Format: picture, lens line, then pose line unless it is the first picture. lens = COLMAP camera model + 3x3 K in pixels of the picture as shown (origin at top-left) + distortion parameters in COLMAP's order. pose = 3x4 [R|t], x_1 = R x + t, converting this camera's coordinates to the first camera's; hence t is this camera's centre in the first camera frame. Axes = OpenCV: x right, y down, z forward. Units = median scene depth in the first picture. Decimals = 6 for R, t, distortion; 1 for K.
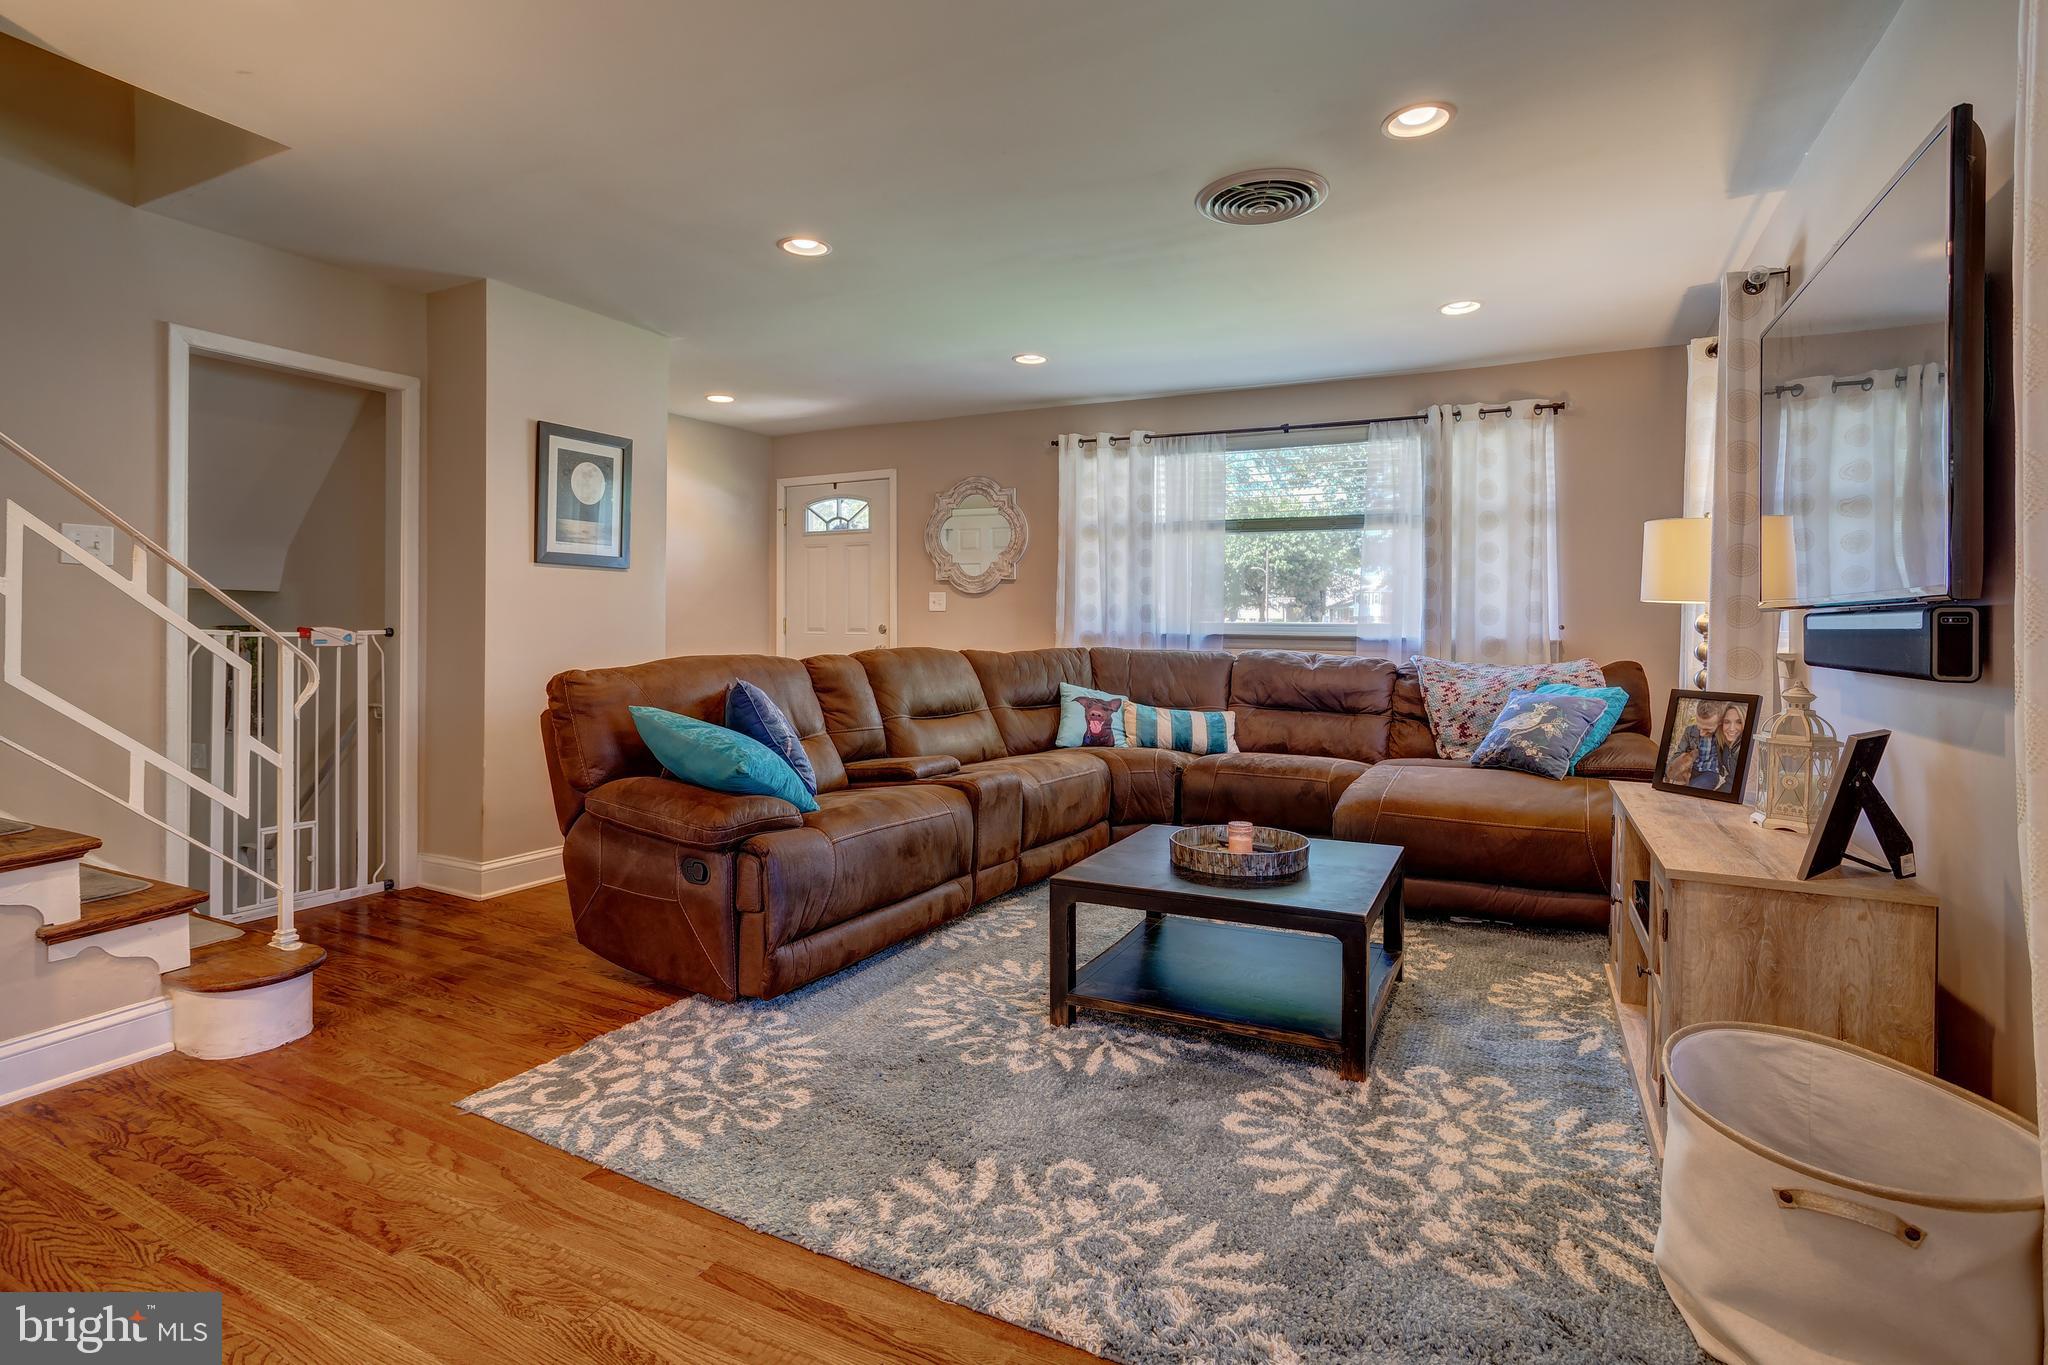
lens RADIAL K [[1023.1, 0, 1022.1], [0, 1023.1, 619.6], [0, 0, 1]] dist [-0.068056, 0.037865]
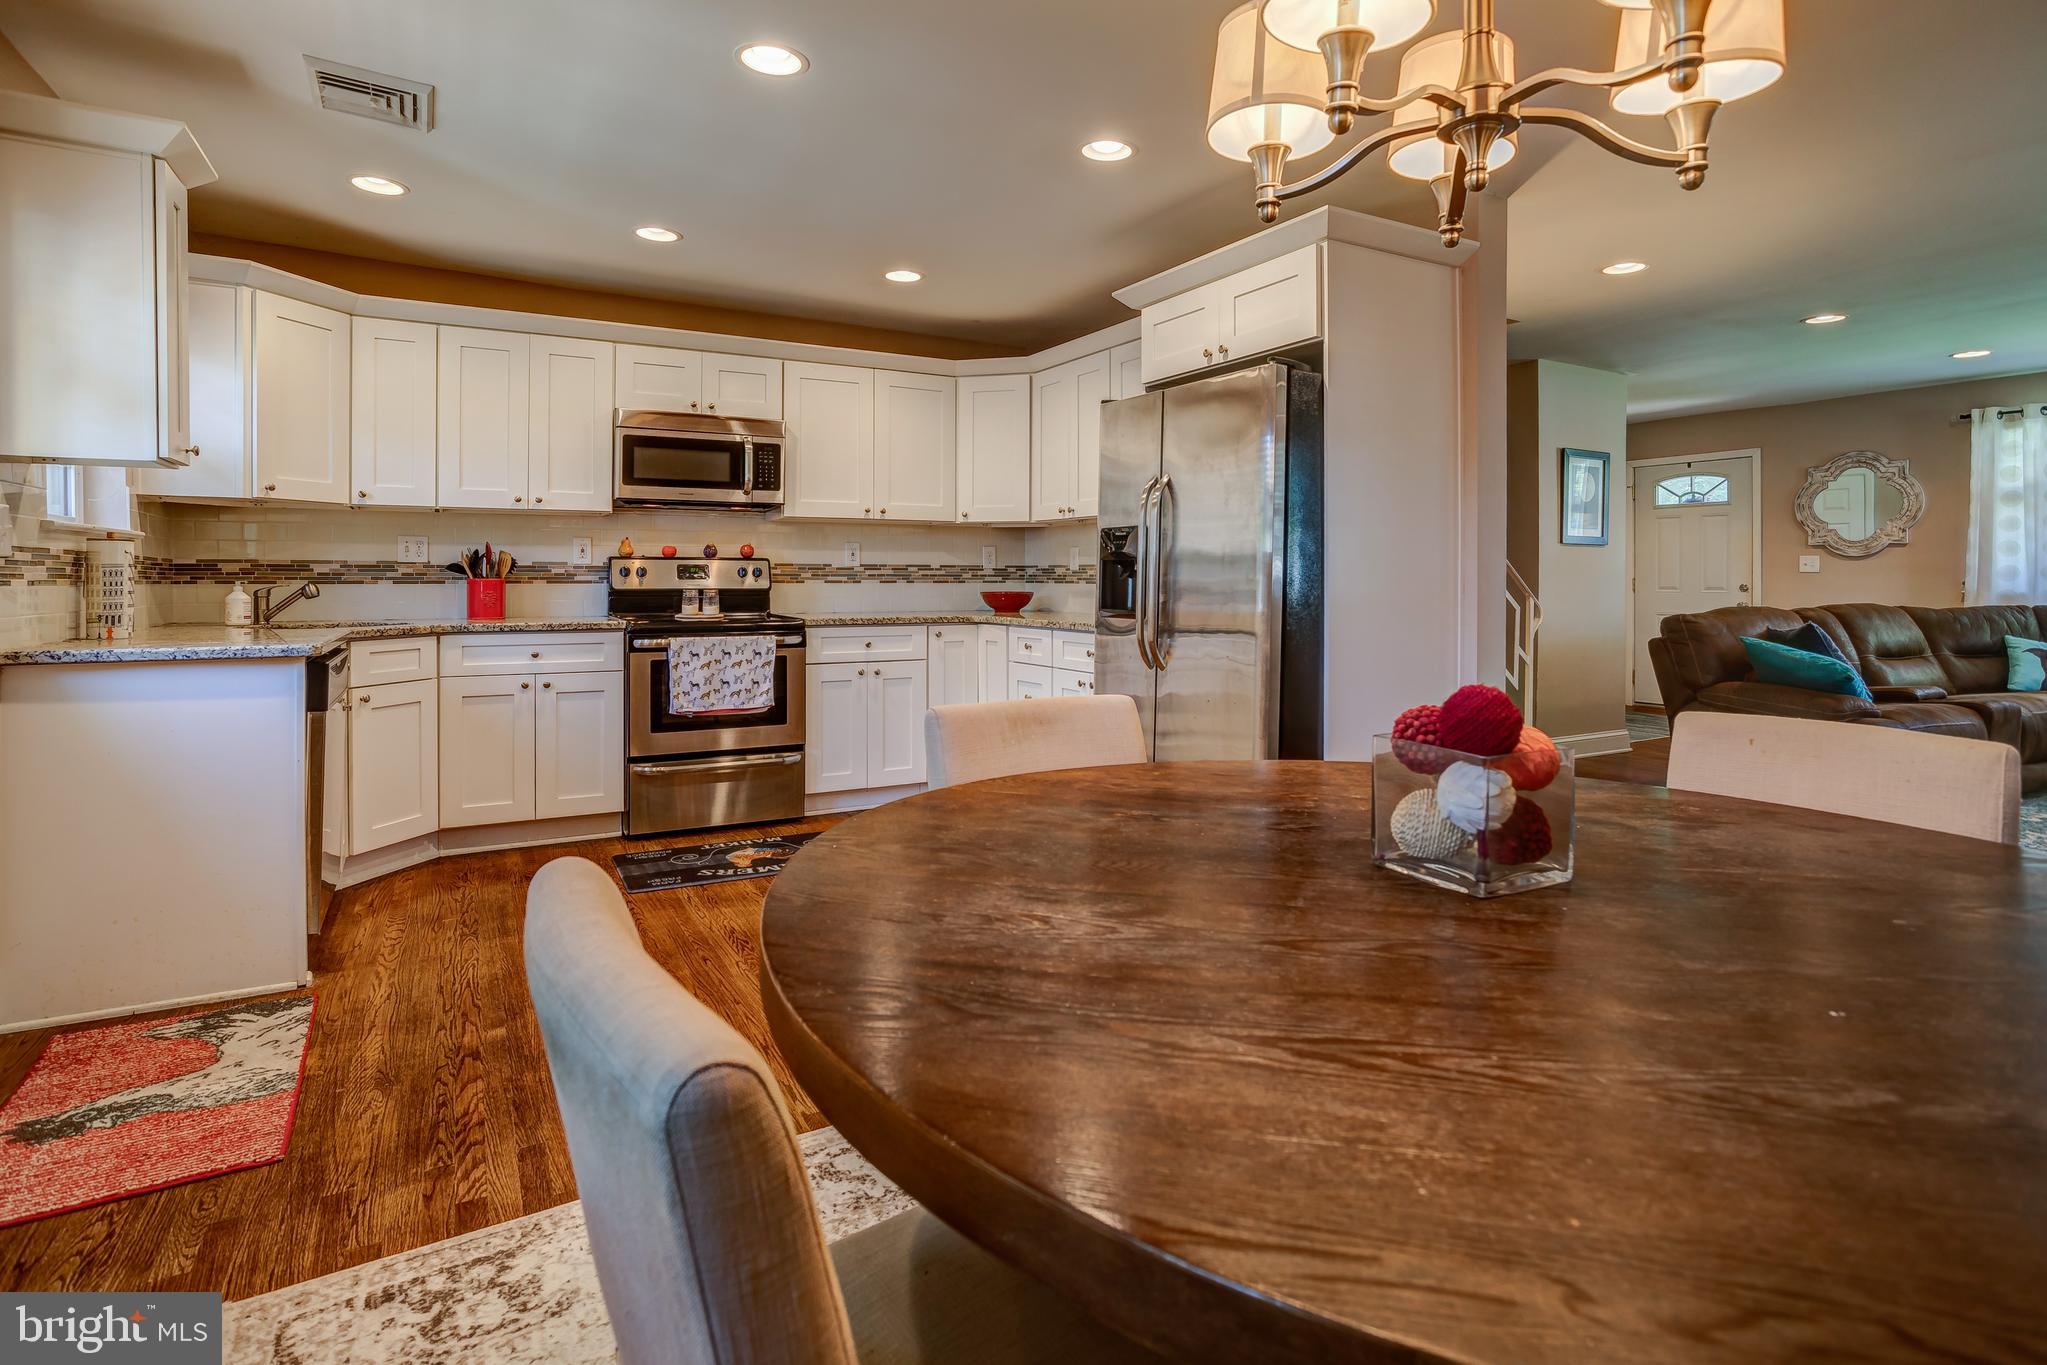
lens RADIAL K [[1038.9, 0, 987.9], [0, 1038.9, 587.2], [0, 0, 1]] dist [-0.056111, 0.030358]
pose [[0.825533, 0.000511, -0.564354, -0.215921], [0.004125, 0.999967, 0.006939, -0.003724], [0.564339, -0.008056, 0.825504, -0.470439]]
